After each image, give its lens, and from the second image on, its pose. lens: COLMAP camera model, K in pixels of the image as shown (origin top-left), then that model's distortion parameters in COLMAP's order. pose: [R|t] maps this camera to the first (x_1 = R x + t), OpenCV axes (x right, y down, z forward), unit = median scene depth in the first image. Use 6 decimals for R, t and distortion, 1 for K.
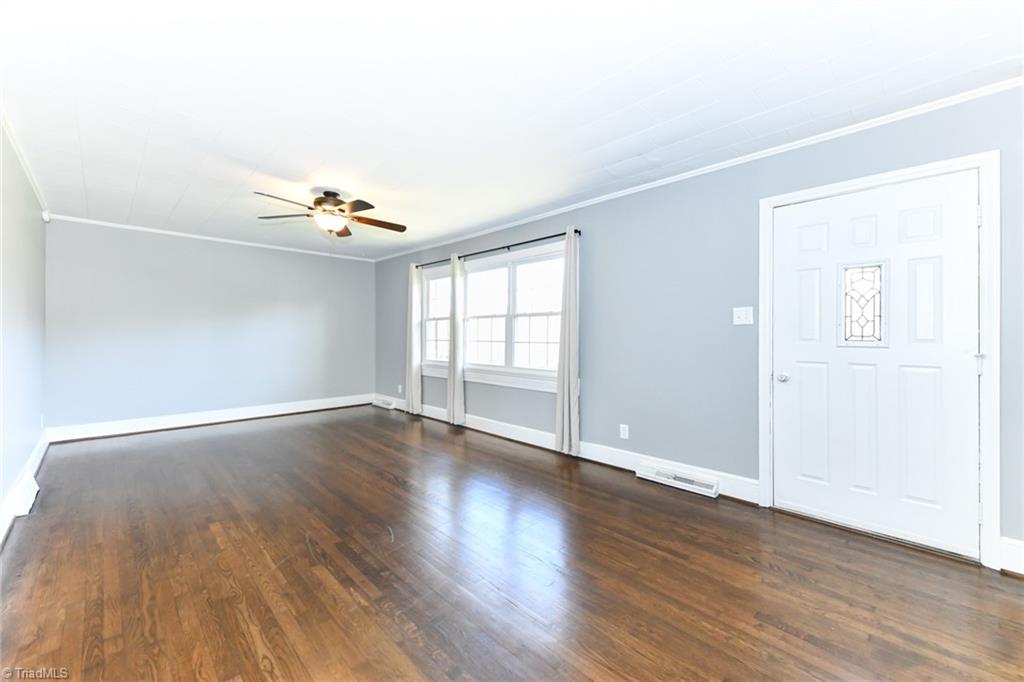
lens RADIAL K [[409.8, 0, 512.8], [0, 409.8, 333.5], [0, 0, 1]] dist [0.017189, -0.000074]
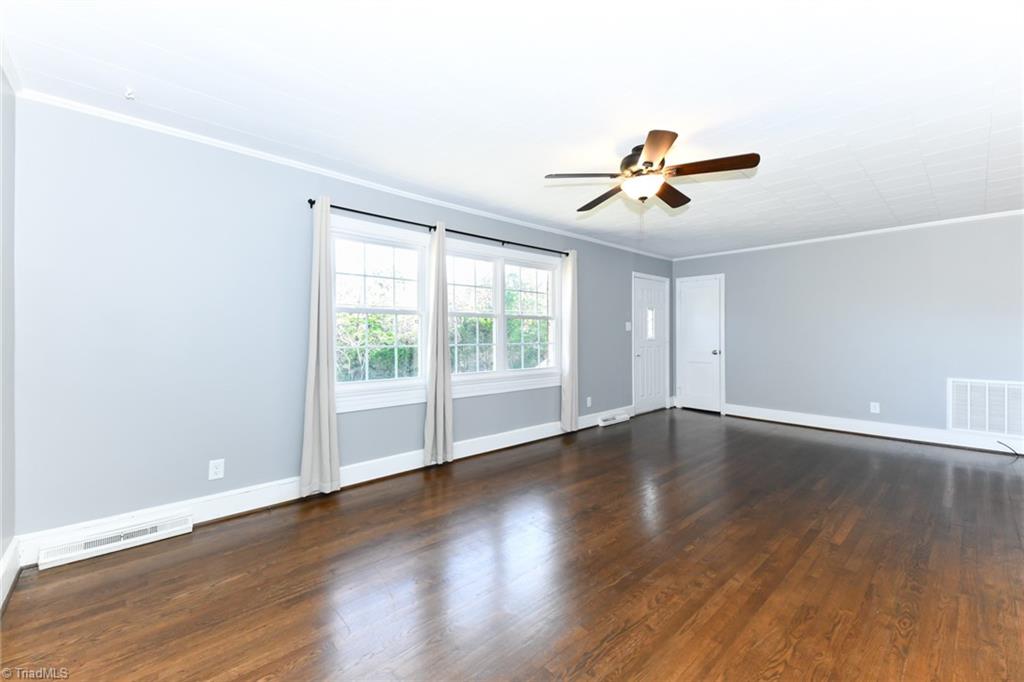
lens RADIAL K [[409.8, 0, 512.2], [0, 409.8, 338.5], [0, 0, 1]] dist [0.017189, -0.000074]
pose [[0.048094, -0.012932, 0.998759, -0.957935], [0.000753, 0.999916, 0.012911, -0.005470], [-0.998843, 0.000131, 0.048100, 0.957507]]
